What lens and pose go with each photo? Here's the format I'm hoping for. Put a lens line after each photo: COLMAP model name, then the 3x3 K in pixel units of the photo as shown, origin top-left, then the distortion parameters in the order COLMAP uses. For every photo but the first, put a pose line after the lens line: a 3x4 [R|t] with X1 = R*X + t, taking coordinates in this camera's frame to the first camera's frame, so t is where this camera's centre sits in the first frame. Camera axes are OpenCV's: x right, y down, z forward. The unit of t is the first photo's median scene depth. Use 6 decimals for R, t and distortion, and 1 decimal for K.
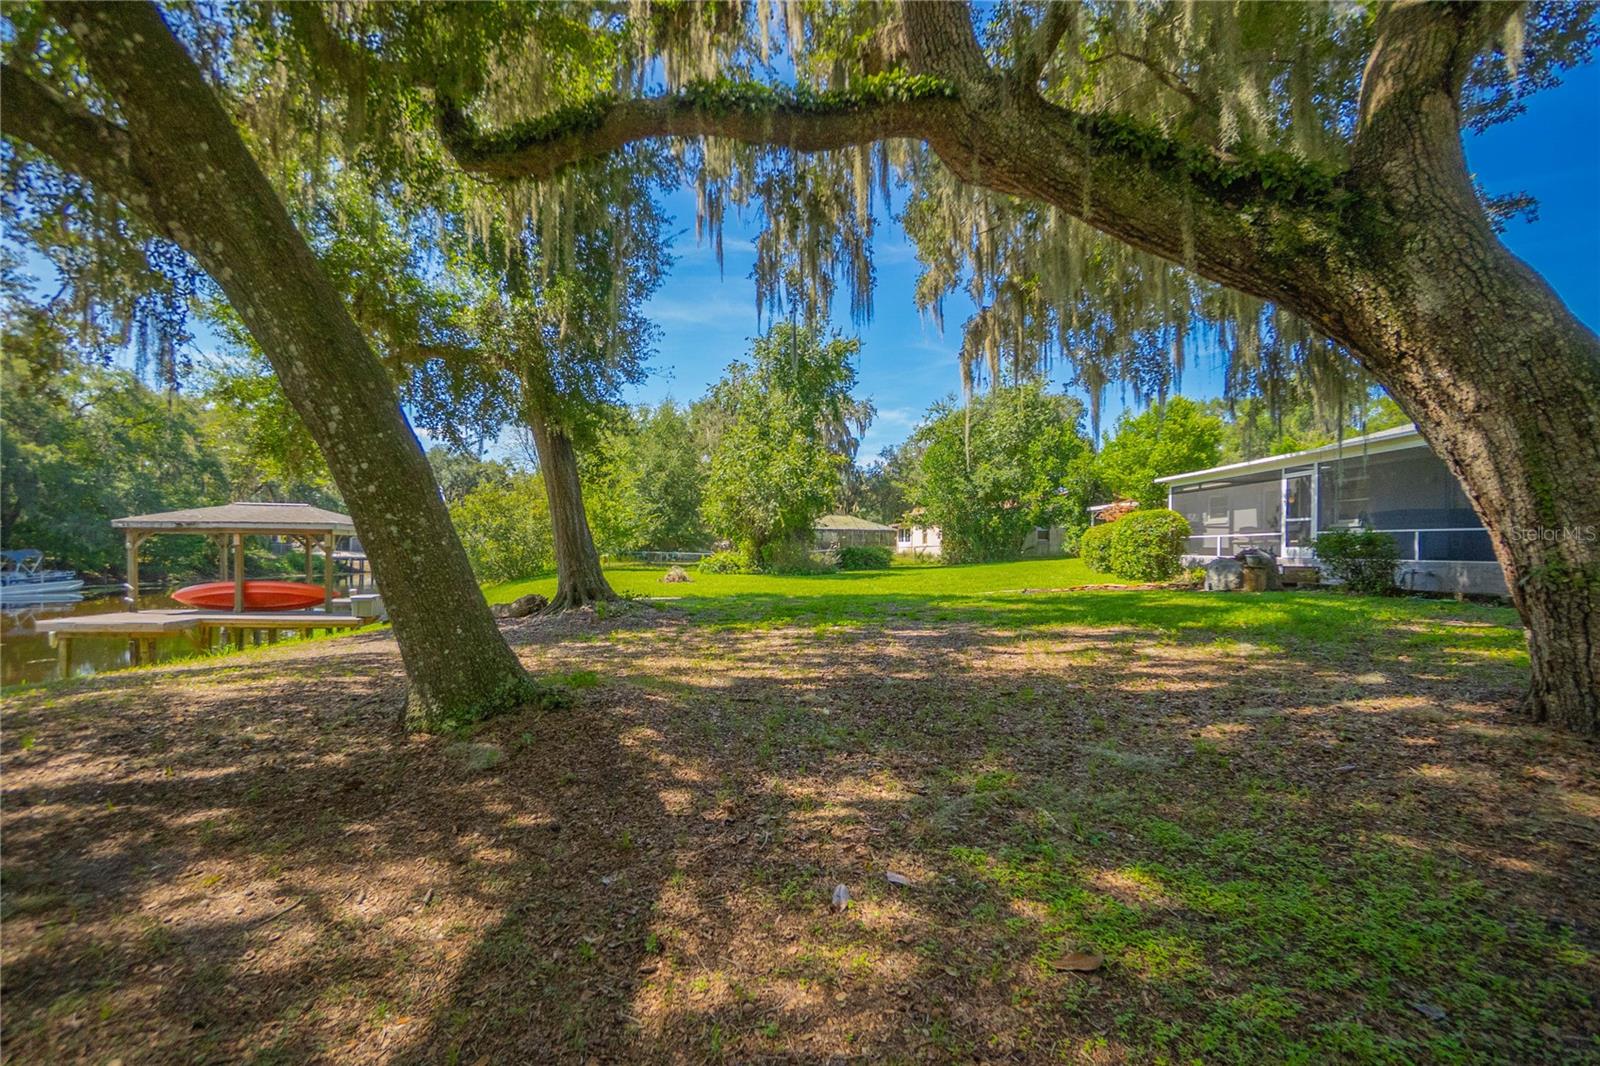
lens RADIAL K [[717.8, 0, 795.1], [0, 717.8, 545.6], [0, 0, 1]] dist [-0.061644, 0.023449]
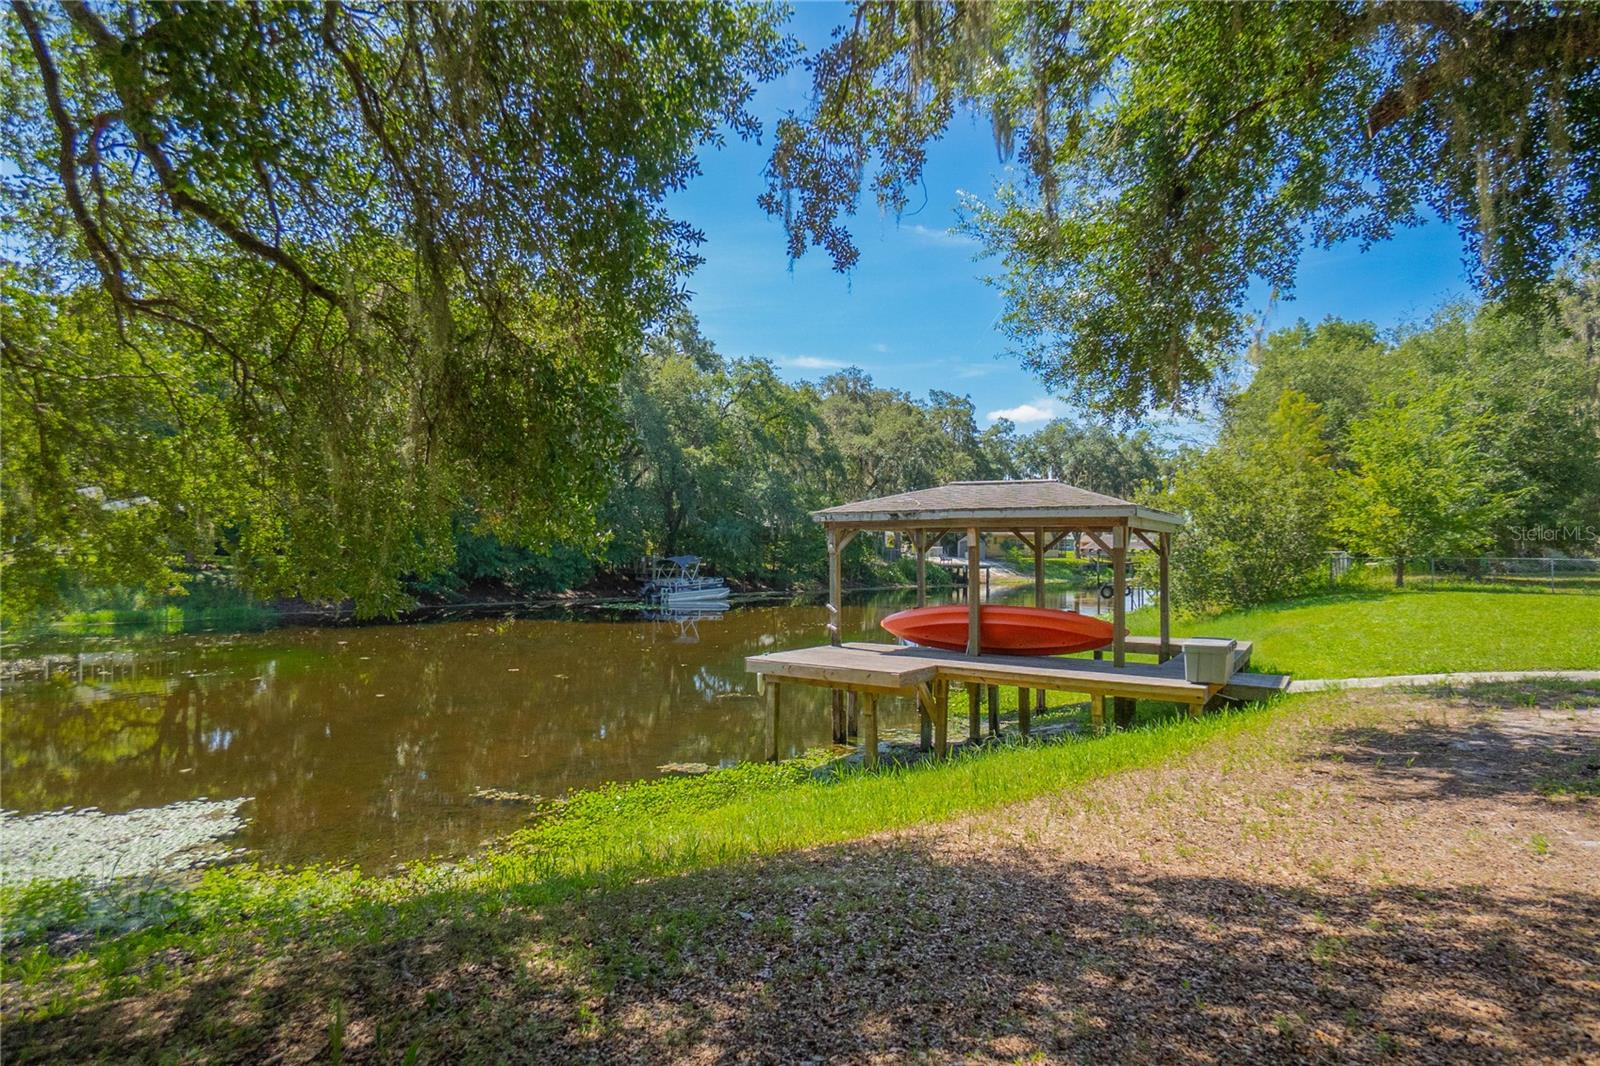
lens RADIAL K [[908.6, 0, 800.0], [0, 908.6, 533.0], [0, 0, 1]] dist [-0.000469, -0.000027]
pose [[0.764766, -0.016596, -0.644095, -0.159579], [0.004268, 0.999777, -0.020692, 0.001332], [0.644294, 0.013075, 0.764666, 0.113532]]
